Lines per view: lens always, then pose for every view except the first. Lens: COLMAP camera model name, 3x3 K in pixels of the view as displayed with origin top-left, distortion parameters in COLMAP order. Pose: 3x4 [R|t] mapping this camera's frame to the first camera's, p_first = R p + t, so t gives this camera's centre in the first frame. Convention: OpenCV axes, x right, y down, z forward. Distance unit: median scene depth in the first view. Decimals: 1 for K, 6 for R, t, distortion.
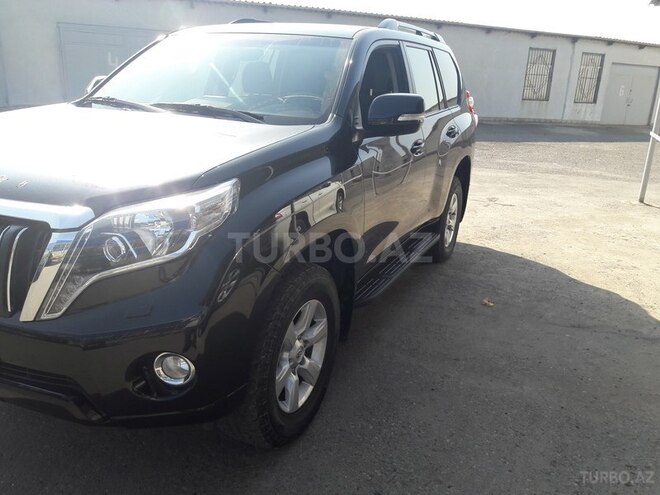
lens RADIAL K [[562.8, 0, 331.5], [0, 562.8, 248.4], [0, 0, 1]] dist [0.004264, -0.072873]
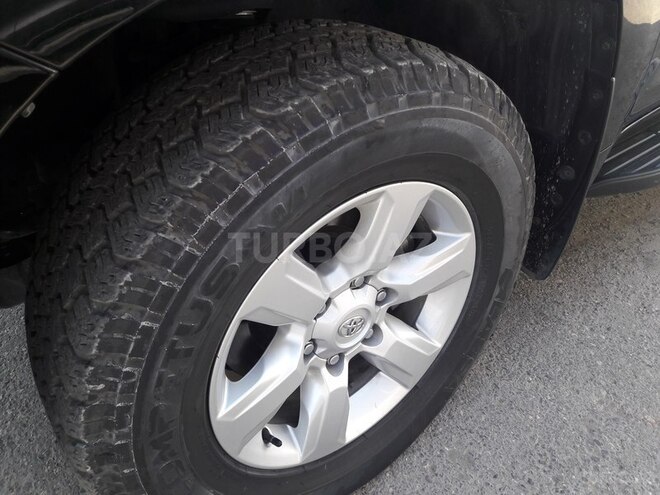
lens RADIAL K [[562.8, 0, 331.5], [0, 562.8, 248.4], [0, 0, 1]] dist [0.004264, -0.072873]
pose [[0.872950, 0.255591, -0.415490, 0.058157], [-0.090790, 0.921991, 0.376417, 0.019543], [0.479287, -0.290871, 0.828057, 0.713197]]
